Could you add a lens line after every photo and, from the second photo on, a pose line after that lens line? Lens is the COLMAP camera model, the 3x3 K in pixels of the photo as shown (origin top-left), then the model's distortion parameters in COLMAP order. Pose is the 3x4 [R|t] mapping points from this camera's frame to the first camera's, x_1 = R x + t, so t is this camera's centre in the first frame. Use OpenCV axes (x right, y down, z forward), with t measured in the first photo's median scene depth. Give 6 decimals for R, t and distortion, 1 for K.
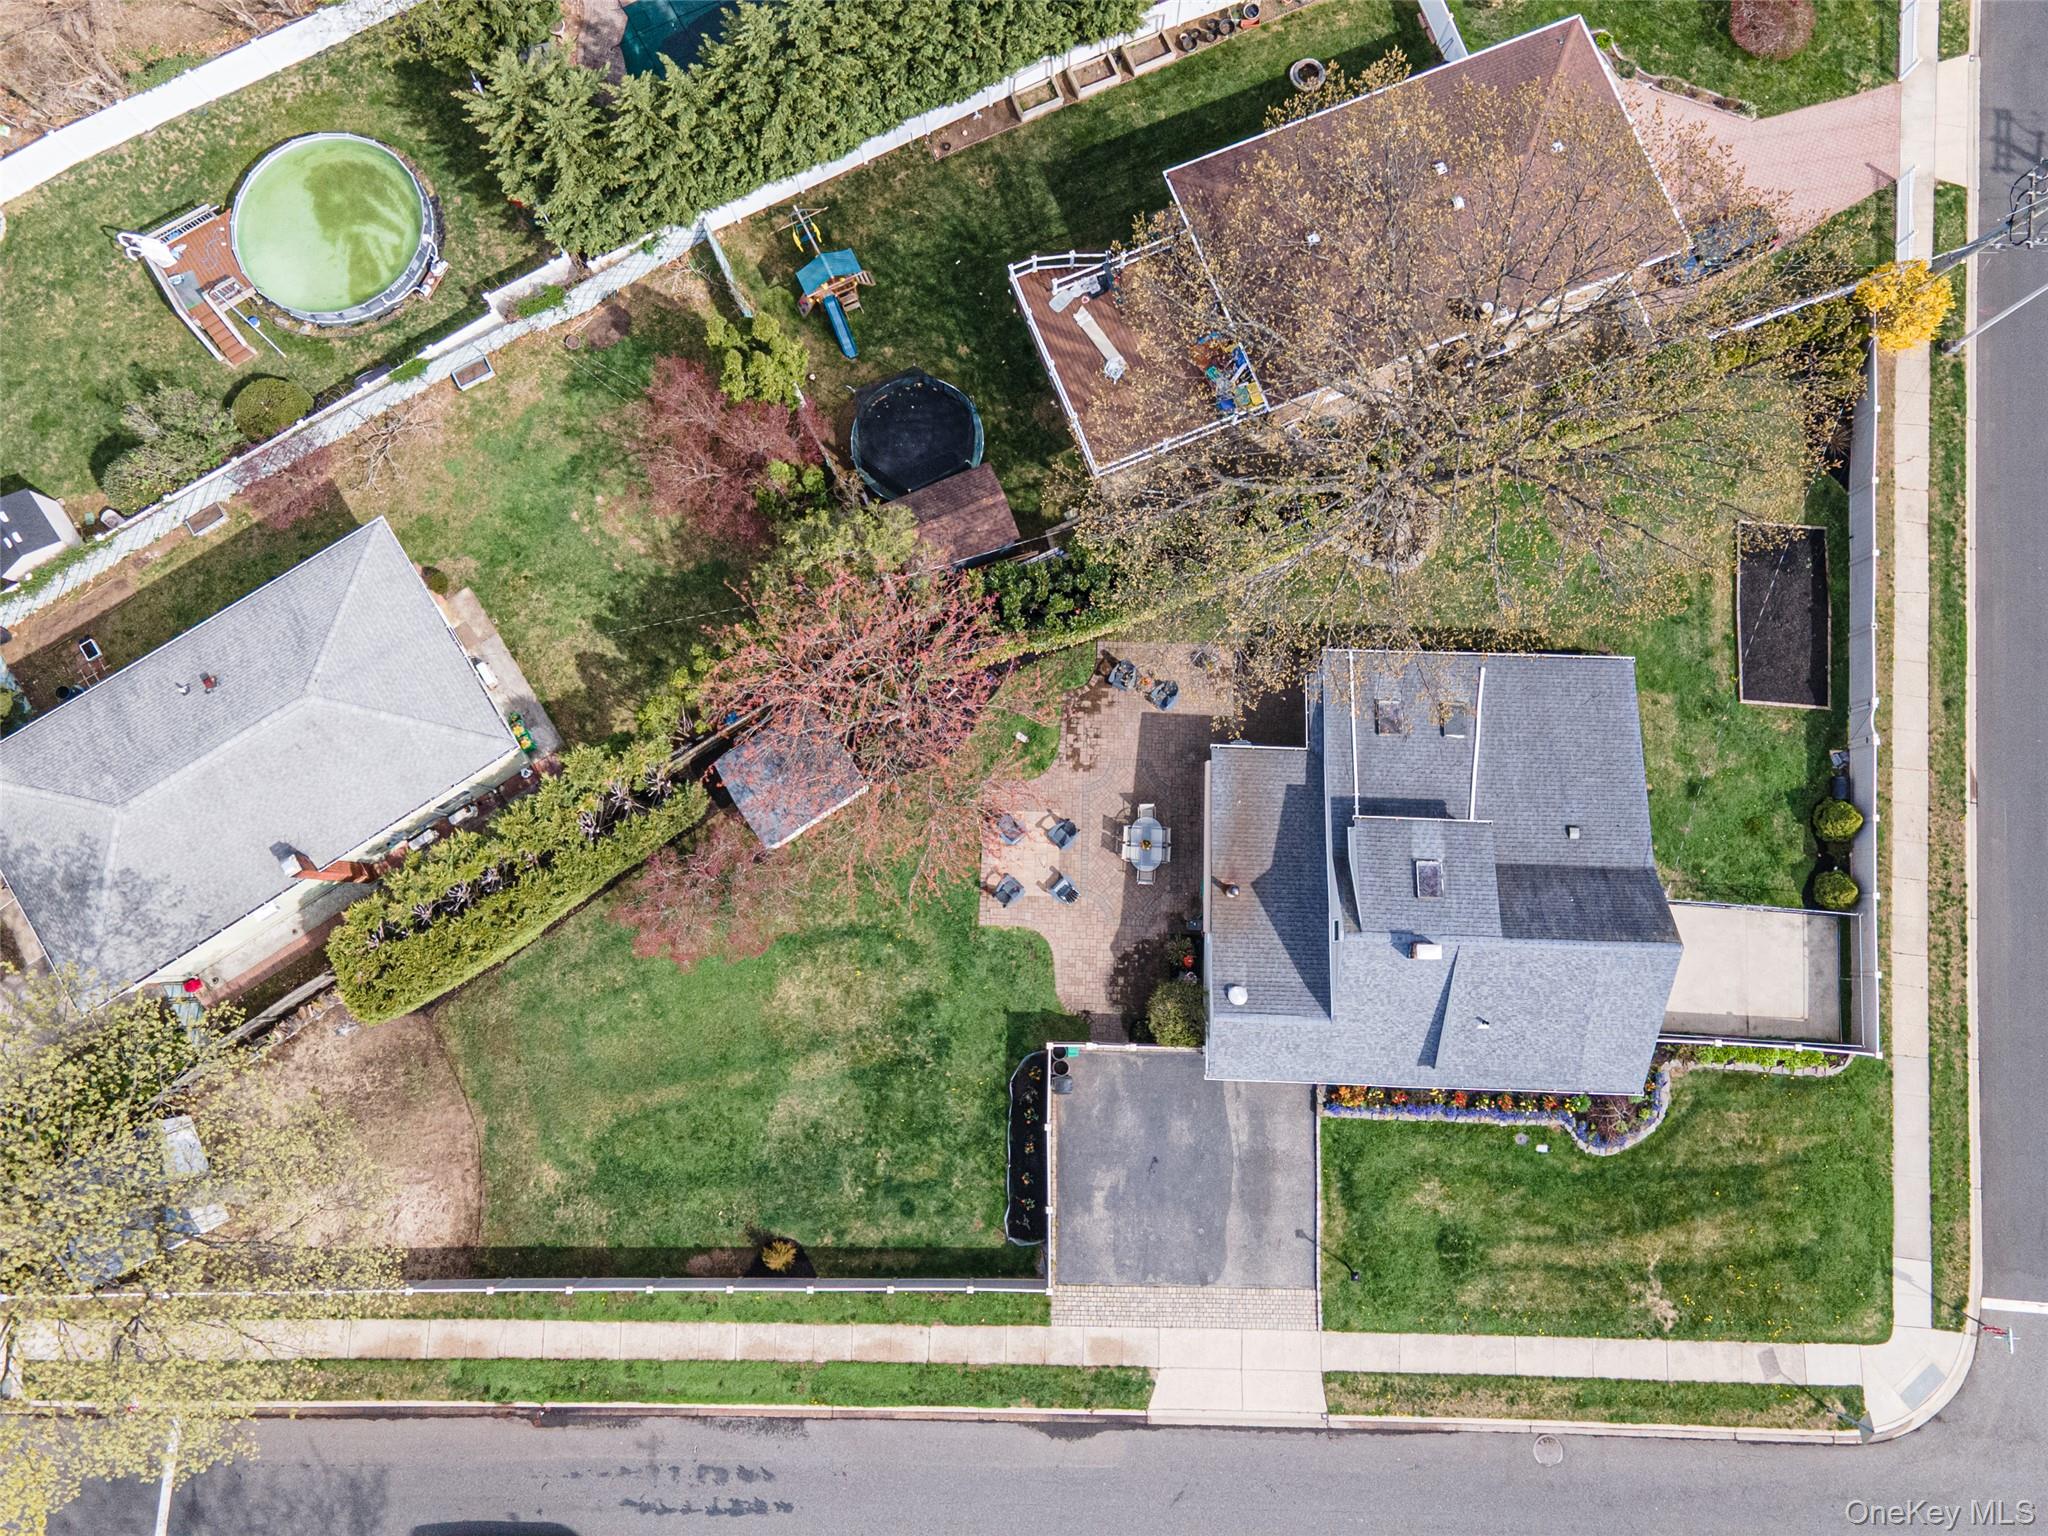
lens RADIAL K [[1496.8, 0, 1026.5], [0, 1496.8, 750.1], [0, 0, 1]] dist [0.032197, 0.004428]
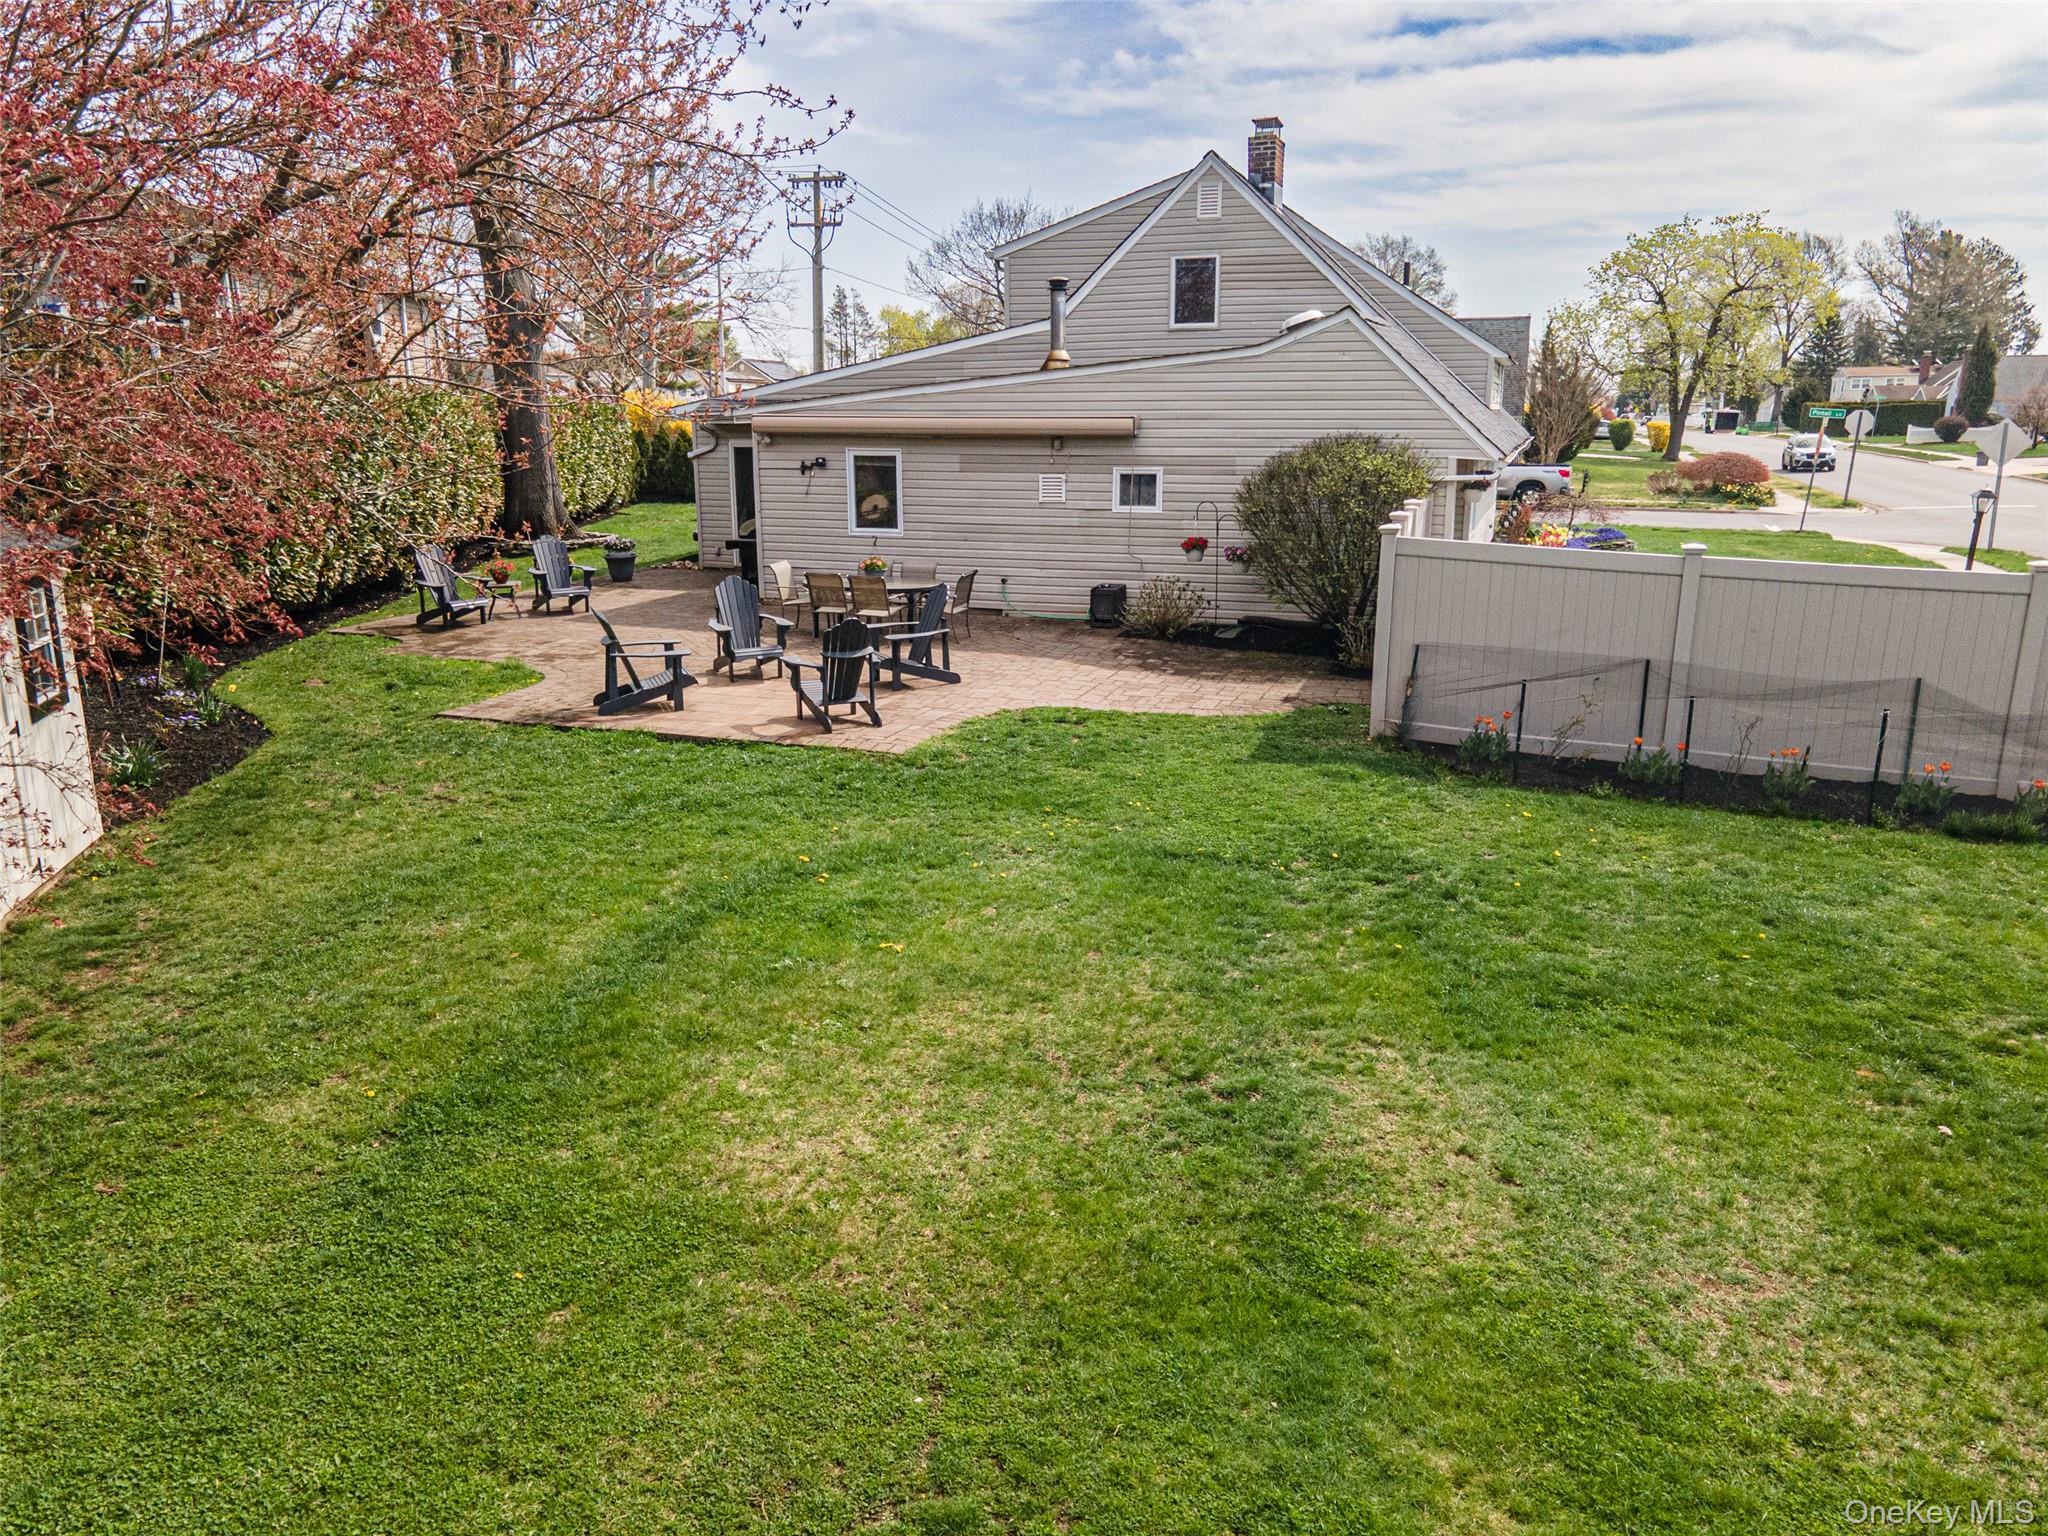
lens RADIAL K [[1496.8, 0, 1026.5], [0, 1496.8, 750.1], [0, 0, 1]] dist [0.032197, 0.004428]
pose [[0.305821, -0.236139, 0.922341, -0.272092], [0.941224, 0.220918, -0.255522, 0.210578], [-0.143423, 0.946274, 0.289821, 0.945195]]
